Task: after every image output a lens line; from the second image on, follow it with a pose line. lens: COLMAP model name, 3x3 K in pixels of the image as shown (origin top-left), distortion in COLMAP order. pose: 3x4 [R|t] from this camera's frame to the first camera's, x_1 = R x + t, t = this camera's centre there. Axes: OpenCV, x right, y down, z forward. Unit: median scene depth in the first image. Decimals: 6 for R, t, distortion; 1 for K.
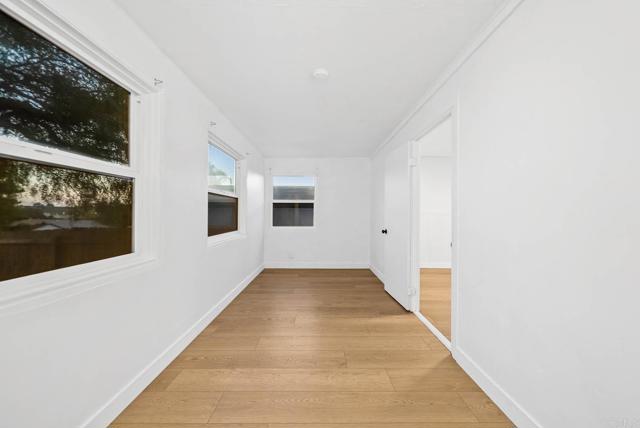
lens RADIAL K [[222.6, 0, 324.3], [0, 222.6, 212.5], [0, 0, 1]] dist [-0.001426, 0.000588]
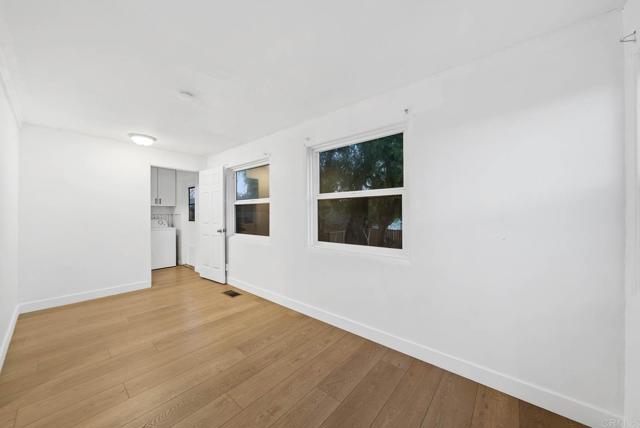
lens RADIAL K [[222.6, 0, 317.4], [0, 222.6, 218.4], [0, 0, 1]] dist [-0.001426, 0.000588]
pose [[-0.661808, 0.013033, -0.749560, 0.268465], [0.004157, 0.999897, 0.013715, -0.015738], [0.749662, 0.005961, -0.661794, 1.601807]]
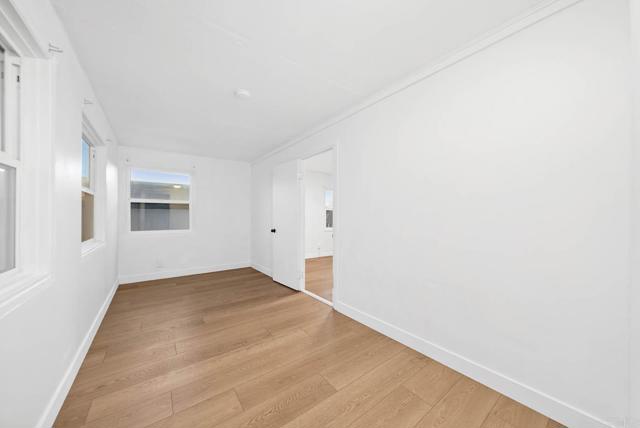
lens RADIAL K [[222.6, 0, 323.3], [0, 222.6, 215.6], [0, 0, 1]] dist [-0.001426, 0.000588]
pose [[0.803487, -0.000304, 0.595322, -0.268241], [-0.003896, 0.999976, 0.005768, -0.002540], [-0.595309, -0.006954, 0.803467, -0.123038]]
